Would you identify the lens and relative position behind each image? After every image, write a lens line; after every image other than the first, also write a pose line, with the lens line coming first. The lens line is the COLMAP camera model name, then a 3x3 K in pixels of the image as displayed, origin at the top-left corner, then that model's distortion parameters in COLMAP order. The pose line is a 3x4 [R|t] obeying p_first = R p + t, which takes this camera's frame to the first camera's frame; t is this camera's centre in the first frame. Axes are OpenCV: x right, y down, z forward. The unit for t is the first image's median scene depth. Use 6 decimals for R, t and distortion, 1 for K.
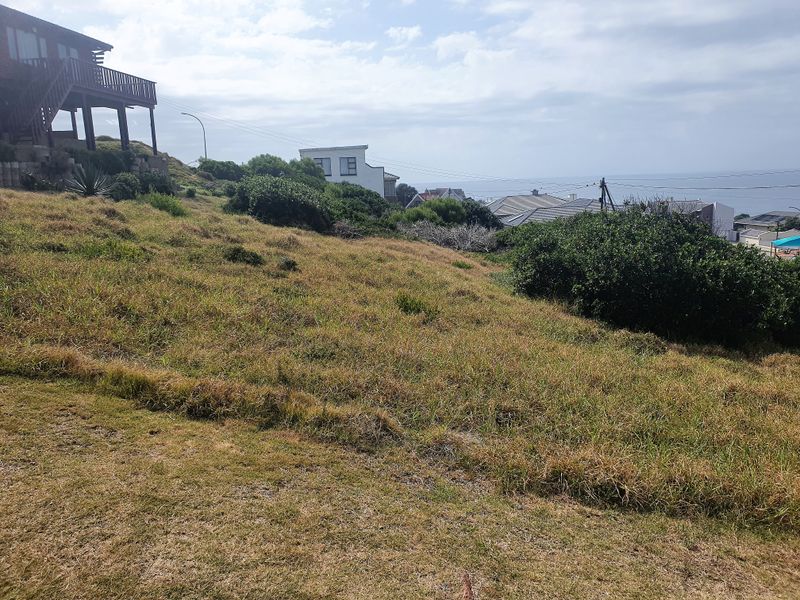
lens RADIAL K [[677.0, 0, 399.9], [0, 677.0, 315.3], [0, 0, 1]] dist [0.037113, -0.039453]
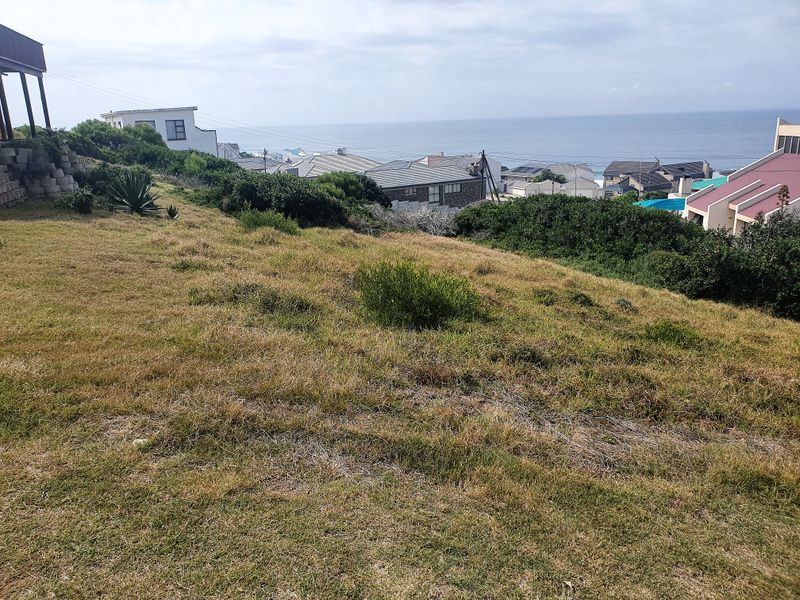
lens RADIAL K [[677.0, 0, 404.0], [0, 677.0, 302.4], [0, 0, 1]] dist [0.037113, -0.039453]
pose [[0.912699, -0.102580, 0.395548, -0.257114], [0.078465, 0.993960, 0.076719, -0.055344], [-0.401029, -0.038985, 0.915236, 0.067577]]
